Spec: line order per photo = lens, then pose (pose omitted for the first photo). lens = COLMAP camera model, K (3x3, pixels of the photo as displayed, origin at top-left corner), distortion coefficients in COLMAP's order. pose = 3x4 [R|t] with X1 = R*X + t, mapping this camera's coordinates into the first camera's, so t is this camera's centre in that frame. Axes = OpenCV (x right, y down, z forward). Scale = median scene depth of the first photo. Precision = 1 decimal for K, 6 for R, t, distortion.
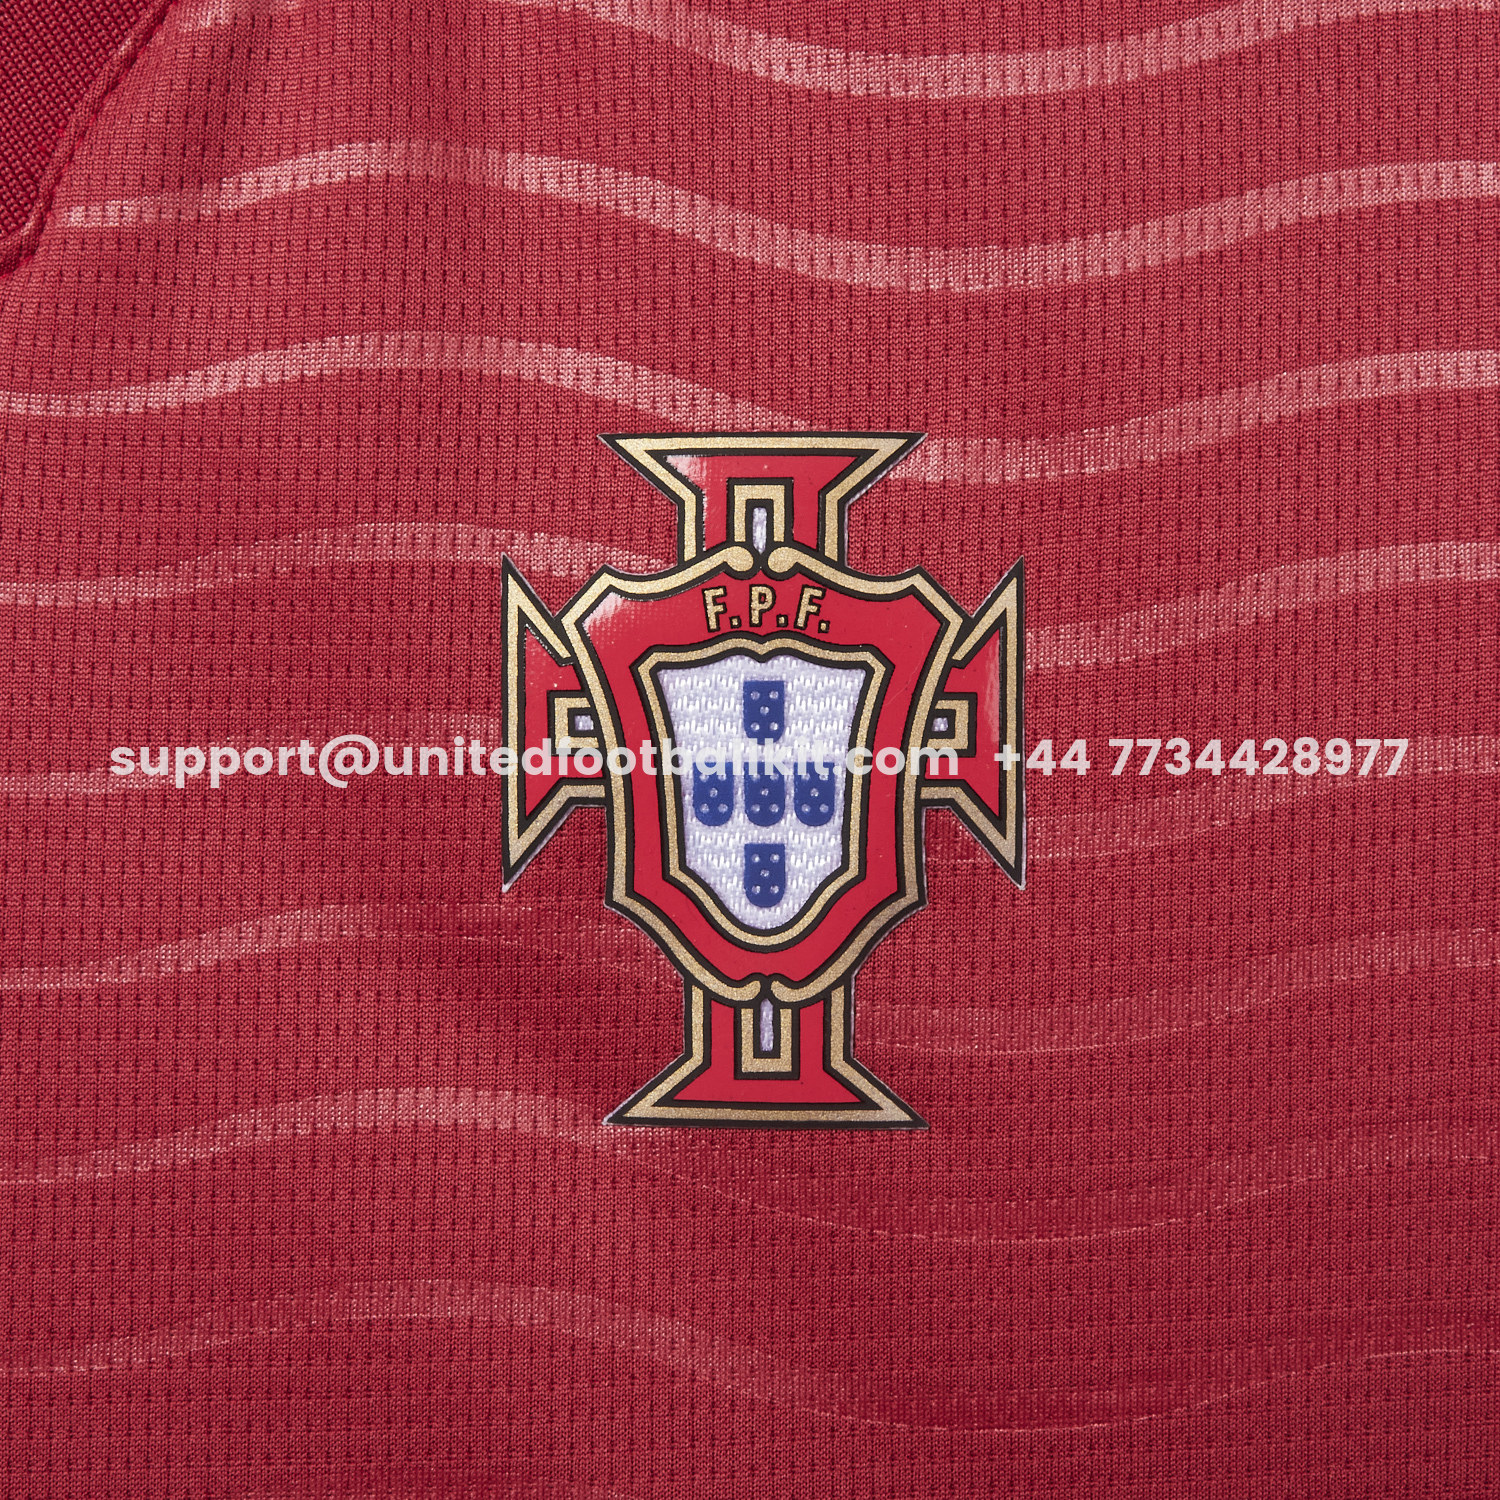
lens RADIAL K [[3668.0, 0, 750.9], [0, 3668.0, 750.8], [0, 0, 1]] dist [-0.036070, 0.000000]
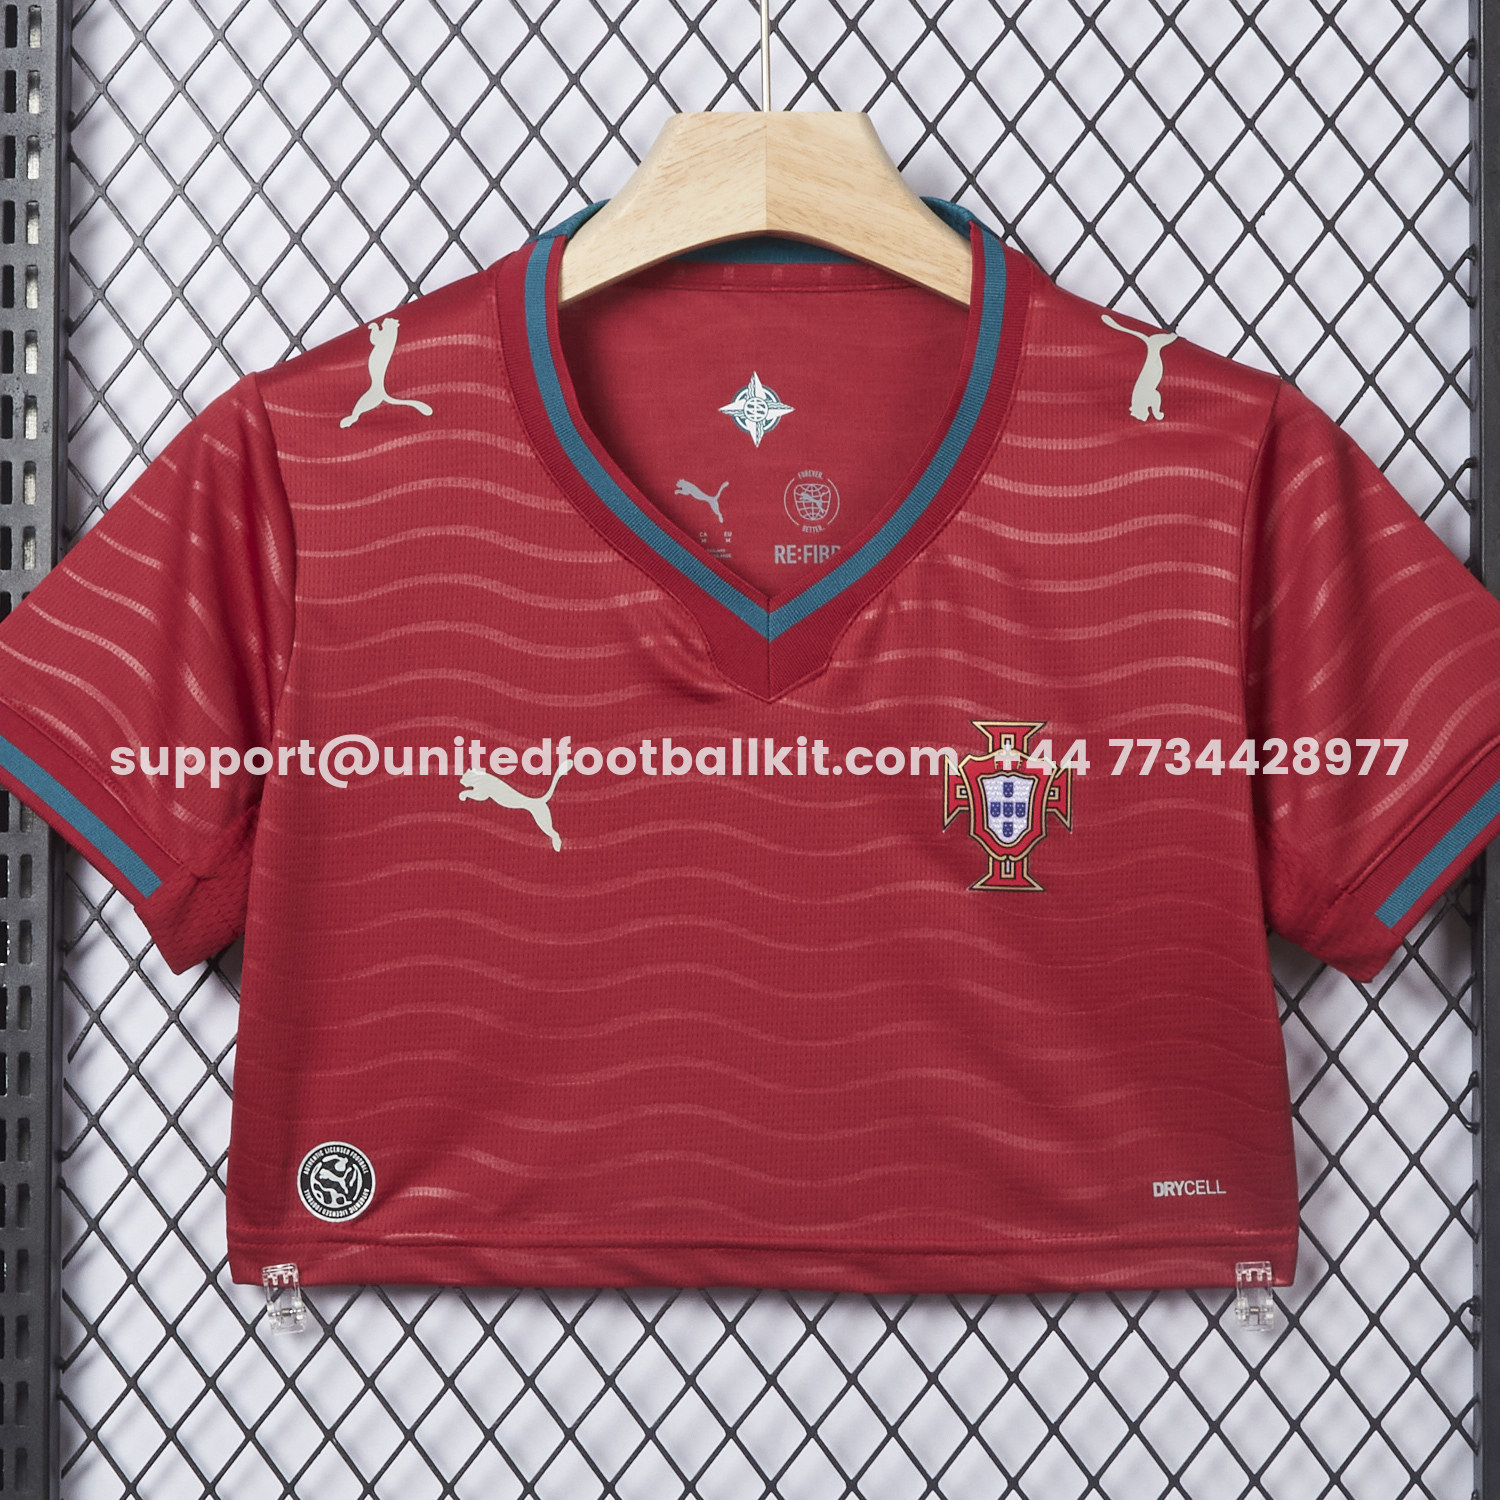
lens RADIAL K [[3668.0, 0, 746.8], [0, 3668.0, 747.6], [0, 0, 1]] dist [-0.036070, 0.000000]
pose [[0.998952, 0.009458, -0.044791, -0.103544], [-0.005849, 0.996775, 0.080035, -0.378036], [0.045403, -0.079690, 0.995785, -3.033374]]
